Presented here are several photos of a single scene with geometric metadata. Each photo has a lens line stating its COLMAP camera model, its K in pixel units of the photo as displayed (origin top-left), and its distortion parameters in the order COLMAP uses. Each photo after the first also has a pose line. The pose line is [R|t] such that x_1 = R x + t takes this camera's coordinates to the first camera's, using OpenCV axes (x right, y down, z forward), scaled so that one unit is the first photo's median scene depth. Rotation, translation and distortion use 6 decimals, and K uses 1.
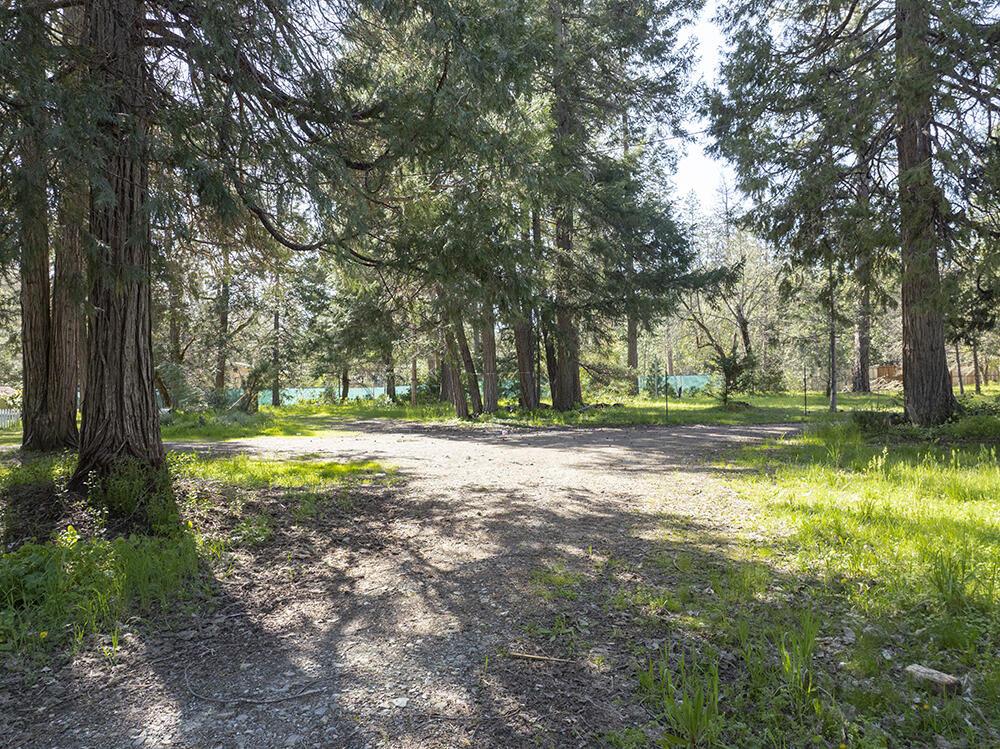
lens RADIAL K [[706.8, 0, 500.0], [0, 706.8, 374.5], [0, 0, 1]] dist [-0.048115, -0.000362]
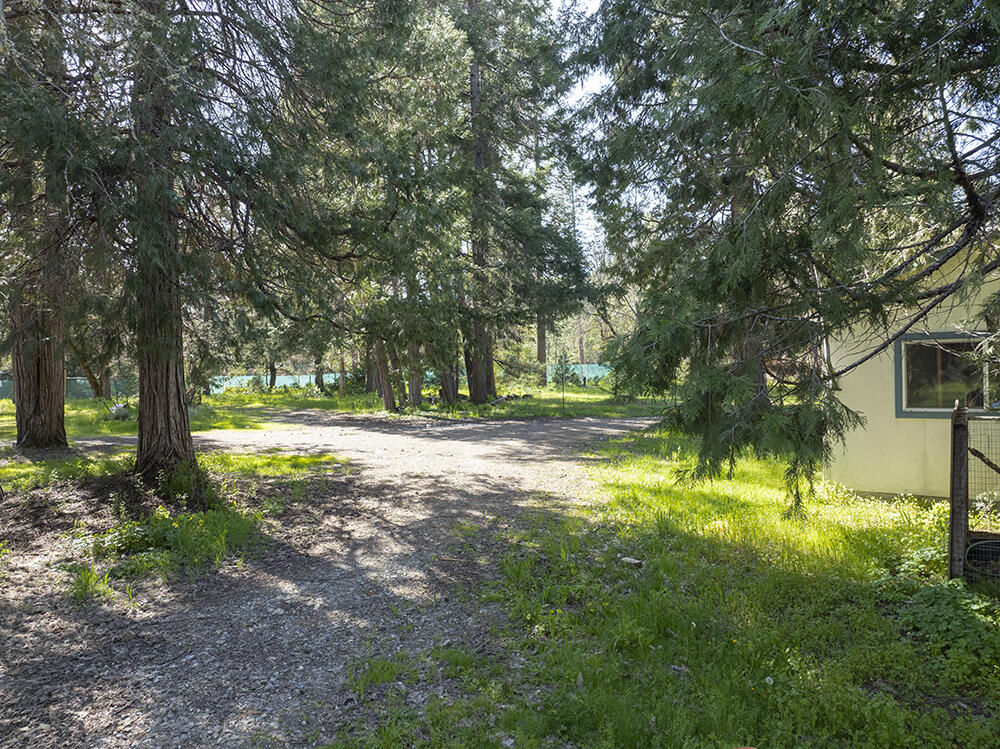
lens RADIAL K [[706.8, 0, 500.0], [0, 706.8, 374.5], [0, 0, 1]] dist [-0.048115, -0.000362]
pose [[0.993436, -0.000969, 0.114389, -0.014249], [-0.002323, 0.999587, 0.028646, -0.056903], [-0.114370, -0.028724, 0.993023, -0.293595]]
